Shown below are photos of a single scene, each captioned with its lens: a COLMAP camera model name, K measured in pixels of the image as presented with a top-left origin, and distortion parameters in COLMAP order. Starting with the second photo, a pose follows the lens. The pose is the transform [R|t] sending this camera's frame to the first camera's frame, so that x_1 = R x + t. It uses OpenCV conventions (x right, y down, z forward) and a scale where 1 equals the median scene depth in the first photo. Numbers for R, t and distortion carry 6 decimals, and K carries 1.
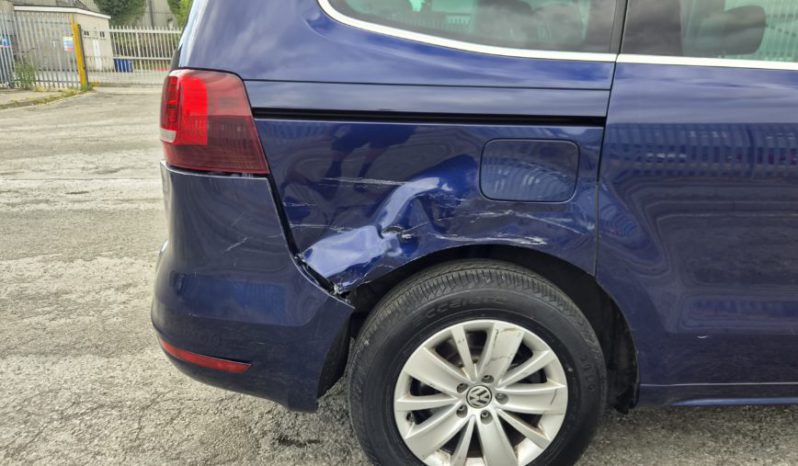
lens RADIAL K [[553.1, 0, 406.5], [0, 553.1, 232.9], [0, 0, 1]] dist [0.067025, -0.046583]
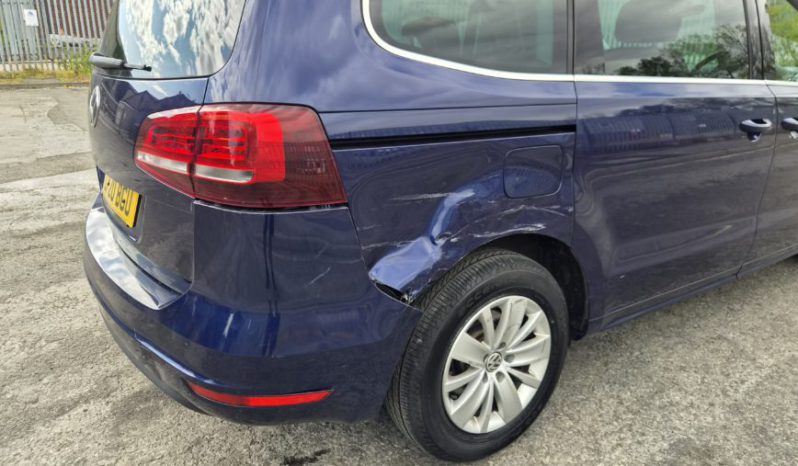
lens RADIAL K [[553.1, 0, 406.5], [0, 553.1, 232.9], [0, 0, 1]] dist [0.067025, -0.046583]
pose [[0.868256, -0.157960, 0.470298, -0.590049], [0.136214, 0.987430, 0.080173, -0.107876], [-0.477050, -0.005549, 0.878859, 0.044742]]
